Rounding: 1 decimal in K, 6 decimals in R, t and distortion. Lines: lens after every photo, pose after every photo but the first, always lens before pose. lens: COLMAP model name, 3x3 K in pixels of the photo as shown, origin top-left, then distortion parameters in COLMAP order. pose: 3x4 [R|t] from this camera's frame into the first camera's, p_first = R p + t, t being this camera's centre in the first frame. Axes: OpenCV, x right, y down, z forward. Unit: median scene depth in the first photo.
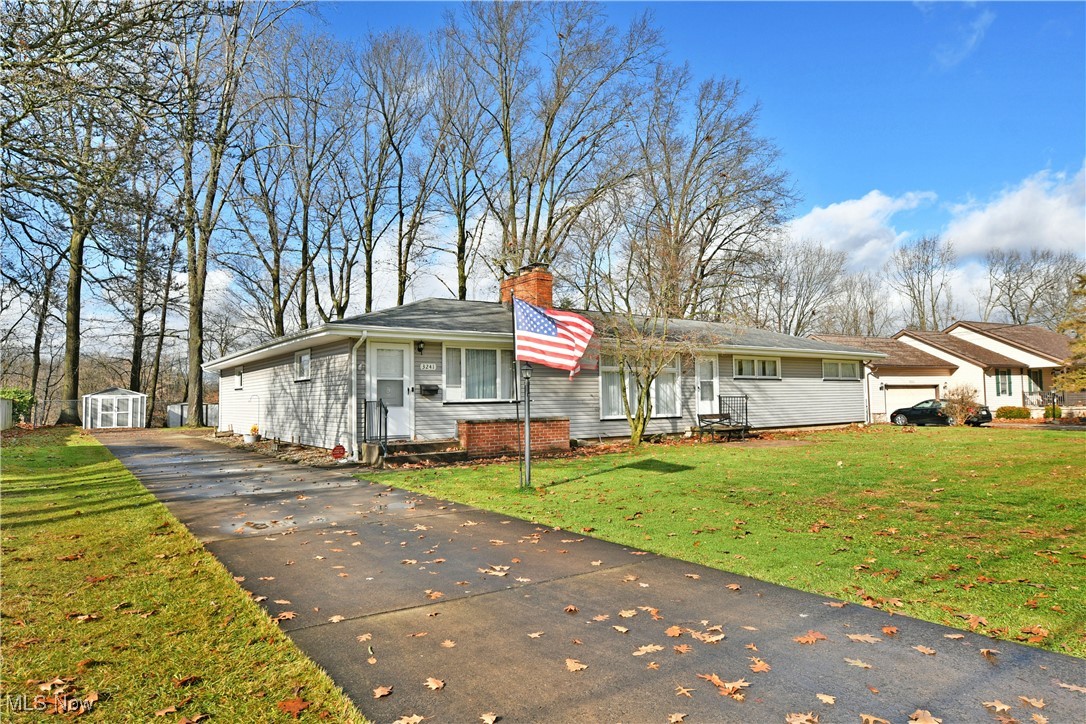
lens RADIAL K [[669.1, 0, 543.0], [0, 669.1, 362.0], [0, 0, 1]] dist [-0.001175, -0.000435]
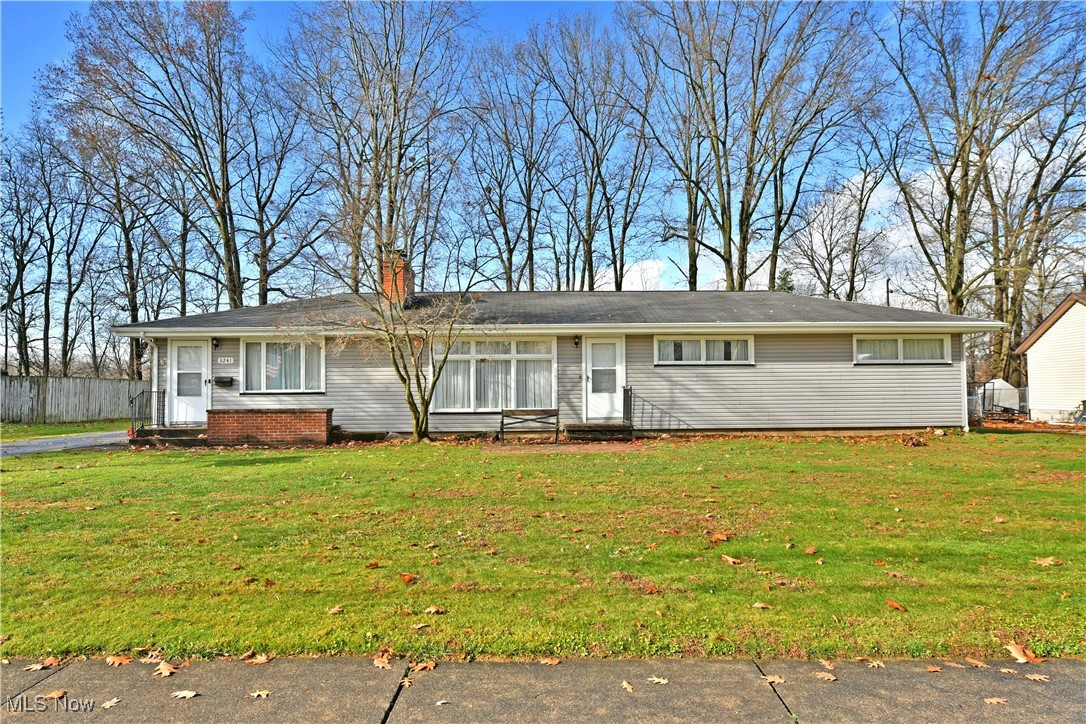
lens RADIAL K [[669.1, 0, 543.0], [0, 669.1, 362.0], [0, 0, 1]] dist [-0.001175, -0.000435]
pose [[0.823383, -0.025819, -0.566898, 0.796664], [0.028686, 0.999581, -0.003861, 0.026079], [0.566760, -0.013083, 0.823779, 0.354751]]
